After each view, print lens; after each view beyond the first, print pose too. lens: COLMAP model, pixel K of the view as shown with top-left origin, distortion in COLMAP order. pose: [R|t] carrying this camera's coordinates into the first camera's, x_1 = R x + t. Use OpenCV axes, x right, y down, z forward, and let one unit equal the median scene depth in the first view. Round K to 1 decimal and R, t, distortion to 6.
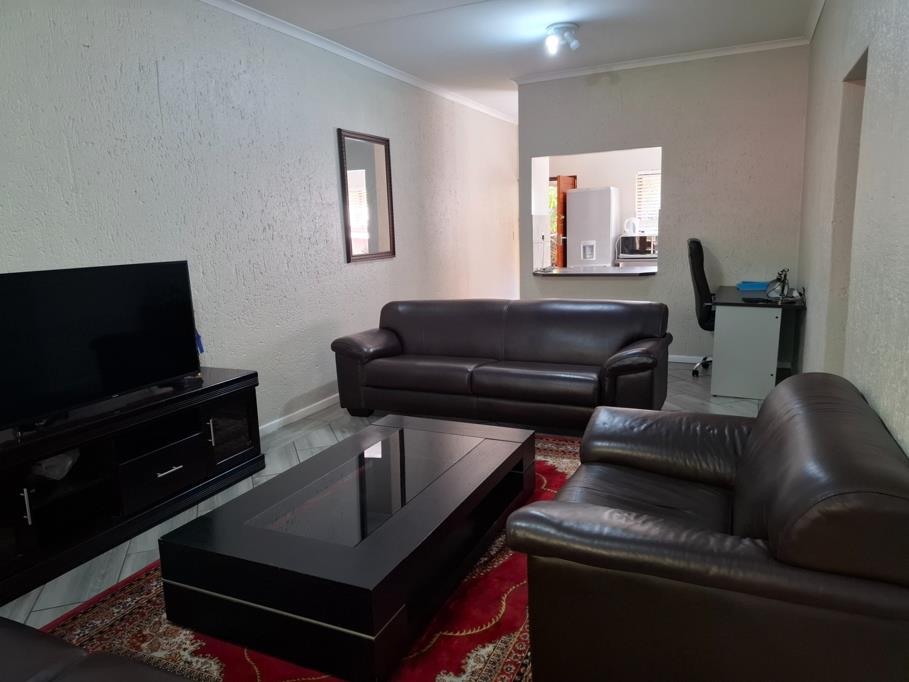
lens RADIAL K [[642.7, 0, 452.6], [0, 642.7, 341.4], [0, 0, 1]] dist [0.070724, -0.003801]
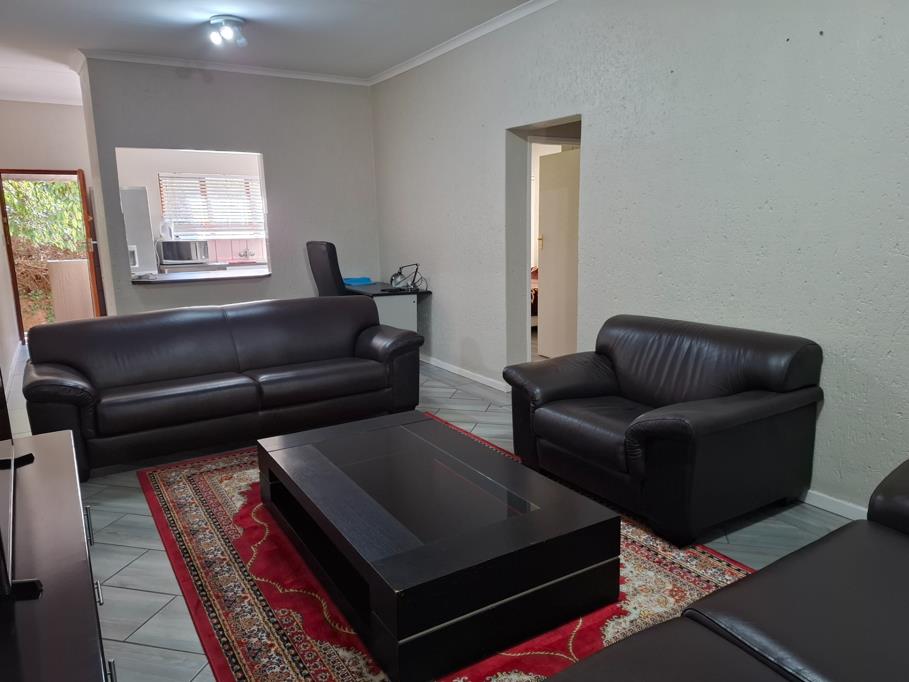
lens RADIAL K [[642.7, 0, 454.8], [0, 642.7, 342.1], [0, 0, 1]] dist [0.070724, -0.003801]
pose [[0.565934, -0.134933, 0.813334, -0.293222], [0.146769, 0.987247, 0.061660, -0.014428], [-0.811281, 0.084476, 0.578521, 0.124904]]
